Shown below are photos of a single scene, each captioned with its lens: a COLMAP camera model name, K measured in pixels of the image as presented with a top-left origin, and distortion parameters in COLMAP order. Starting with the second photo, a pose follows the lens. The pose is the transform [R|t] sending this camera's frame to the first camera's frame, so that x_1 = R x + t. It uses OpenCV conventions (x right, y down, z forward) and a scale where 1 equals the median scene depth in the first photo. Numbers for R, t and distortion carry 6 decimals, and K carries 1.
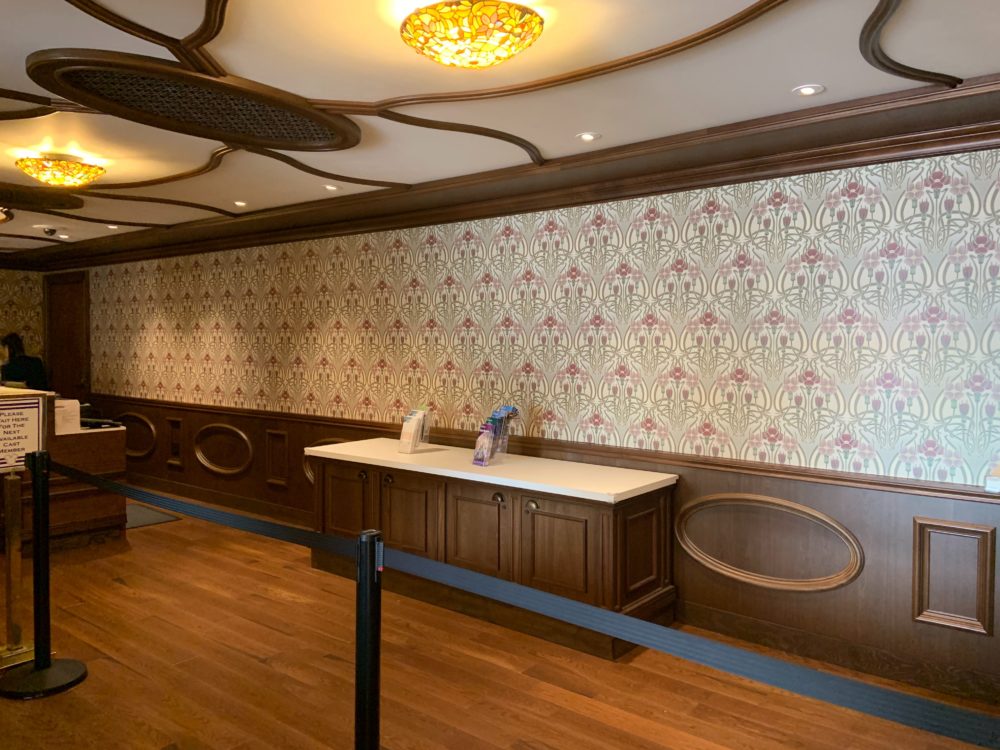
lens RADIAL K [[777.0, 0, 507.9], [0, 777.0, 367.1], [0, 0, 1]] dist [0.120155, -0.133707]
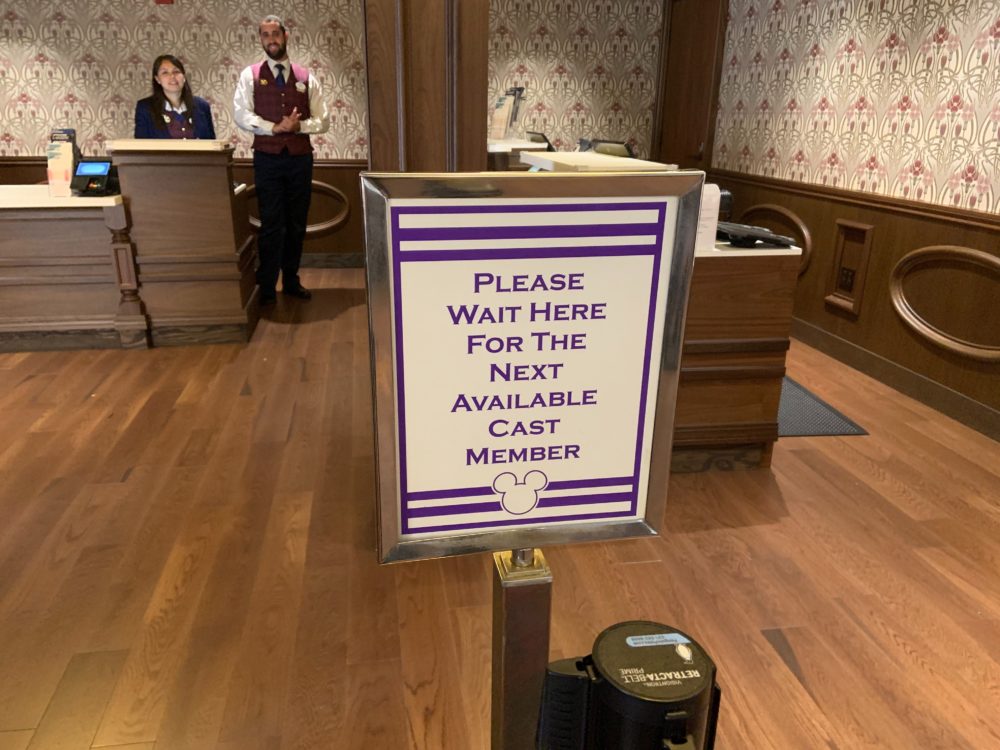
lens RADIAL K [[777.0, 0, 474.8], [0, 777.0, 367.7], [0, 0, 1]] dist [0.120155, -0.133707]
pose [[0.742076, 0.210148, -0.636522, -0.256280], [-0.028926, 0.958741, 0.282805, 0.013640], [0.669691, -0.191451, 0.717538, 0.429339]]
